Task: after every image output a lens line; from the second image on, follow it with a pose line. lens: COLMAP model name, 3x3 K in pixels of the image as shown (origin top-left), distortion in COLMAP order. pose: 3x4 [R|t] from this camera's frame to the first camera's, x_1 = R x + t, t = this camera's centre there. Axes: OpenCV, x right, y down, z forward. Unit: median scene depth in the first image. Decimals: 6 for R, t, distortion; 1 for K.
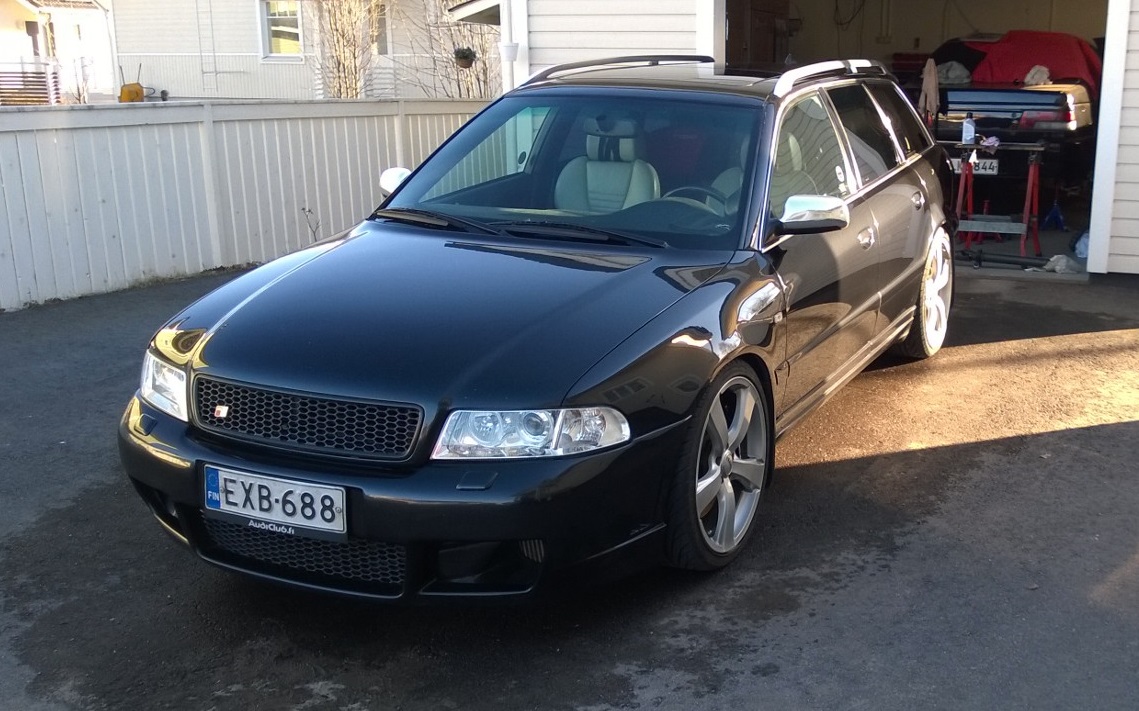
lens RADIAL K [[1129.0, 0, 735.7], [0, 1129.0, 356.2], [0, 0, 1]] dist [0.071218, -0.155019]
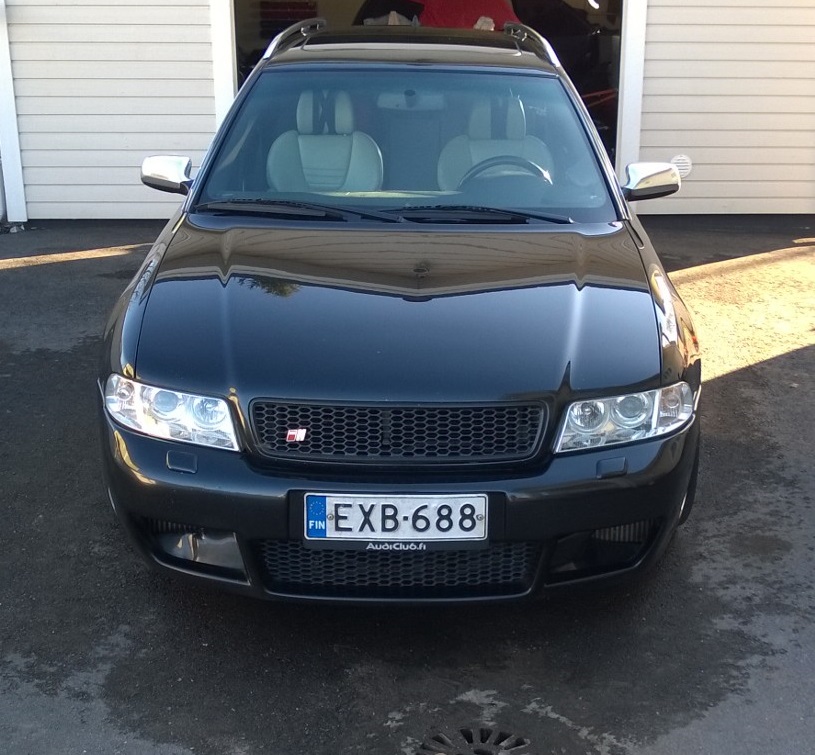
lens RADIAL K [[1168.4, 0, 407.5], [0, 1168.4, 377.5], [0, 0, 1]] dist [0.000242, -0.016596]
pose [[0.937887, -0.115947, 0.326992, -0.701039], [0.096935, 0.992543, 0.073912, -0.062650], [-0.333124, -0.037624, 0.942132, 0.074252]]
